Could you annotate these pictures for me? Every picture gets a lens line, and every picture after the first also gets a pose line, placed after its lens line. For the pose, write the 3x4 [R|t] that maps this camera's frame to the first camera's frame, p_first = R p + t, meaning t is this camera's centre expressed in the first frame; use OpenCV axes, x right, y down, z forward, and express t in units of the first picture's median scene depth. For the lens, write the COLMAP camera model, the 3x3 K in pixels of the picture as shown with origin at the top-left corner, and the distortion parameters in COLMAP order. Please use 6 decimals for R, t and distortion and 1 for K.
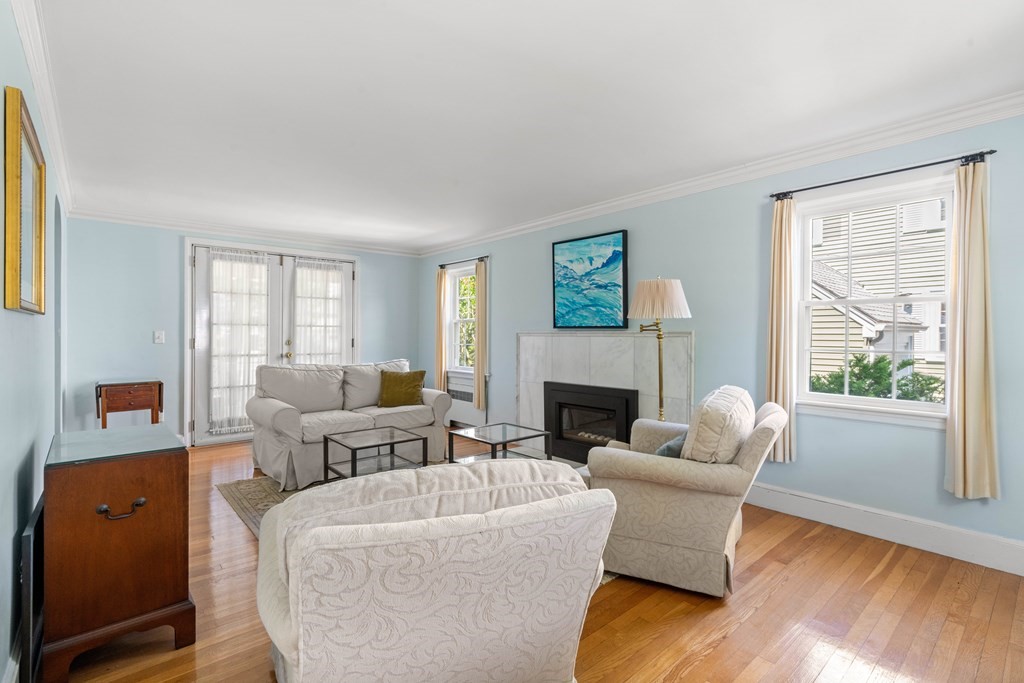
lens RADIAL K [[472.2, 0, 532.2], [0, 472.2, 338.8], [0, 0, 1]] dist [-0.009698, 0.004546]
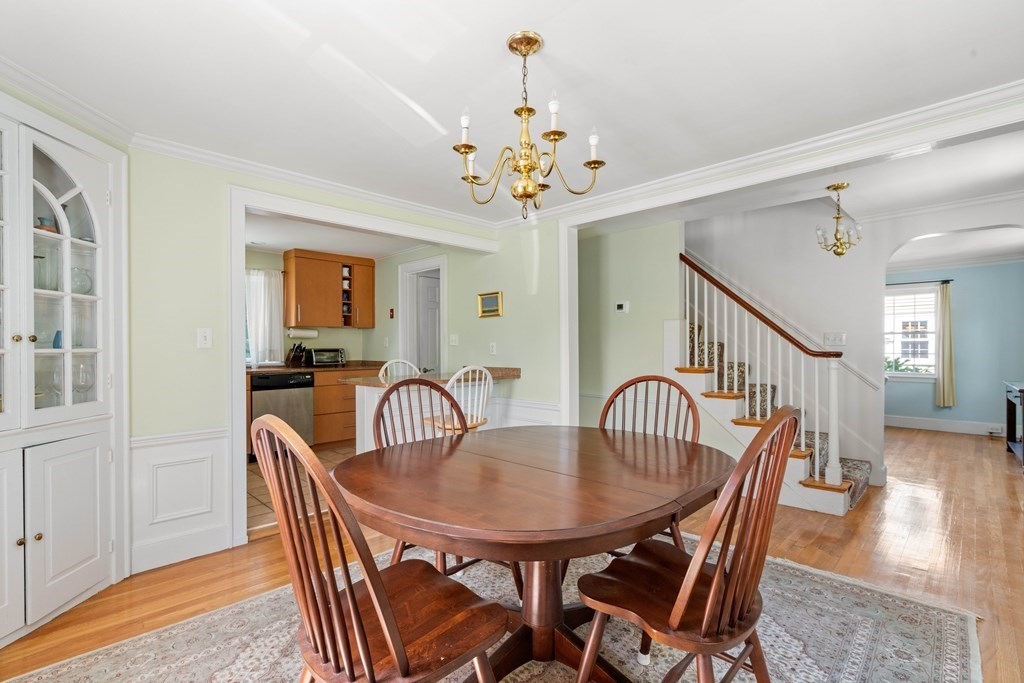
lens RADIAL K [[472.2, 0, 522.8], [0, 472.2, 348.3], [0, 0, 1]] dist [-0.009698, 0.004546]
pose [[0.997199, -0.003867, 0.074697, -0.971576], [0.004199, 0.999982, -0.004289, 0.001315], [-0.074679, 0.004591, 0.997197, -0.869983]]
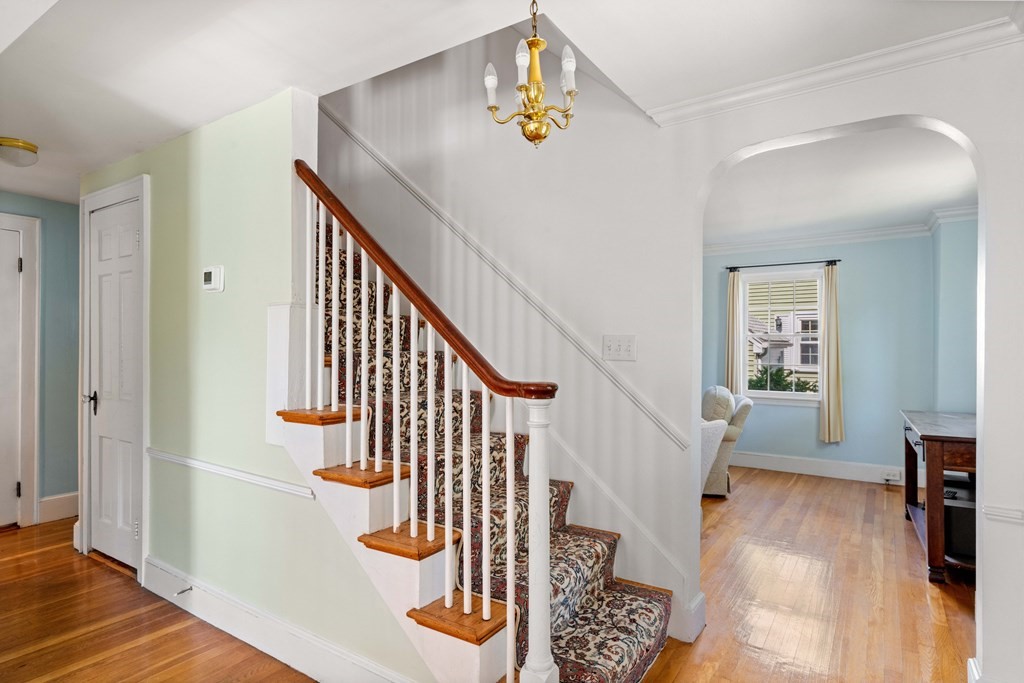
lens RADIAL K [[552.7, 0, 514.5], [0, 552.7, 340.9], [0, 0, 1]] dist [-0.022892, -0.000363]
pose [[0.968771, 0.003903, 0.247925, -0.482363], [0.000203, 0.999863, -0.016537, -0.017731], [-0.247956, 0.016071, 0.968638, -0.467305]]
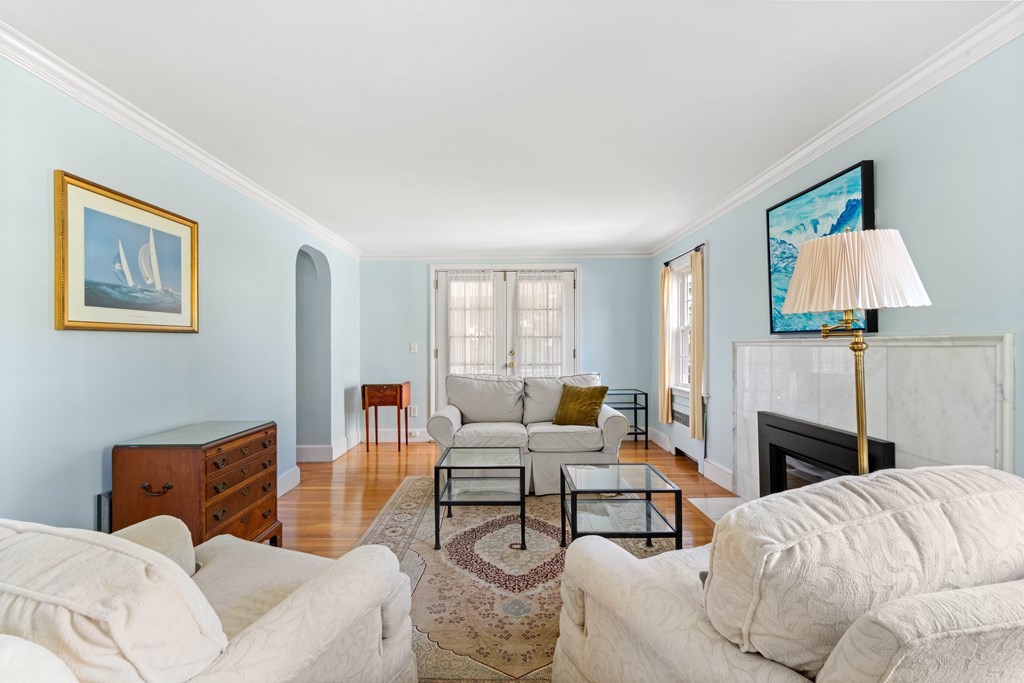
lens RADIAL K [[472.2, 0, 513.5], [0, 472.2, 346.7], [0, 0, 1]] dist [-0.009698, 0.004546]
pose [[0.740903, -0.003278, -0.671604, 0.242454], [0.000262, 0.999989, -0.004592, -0.001756], [0.671612, 0.003226, 0.740896, 0.265621]]
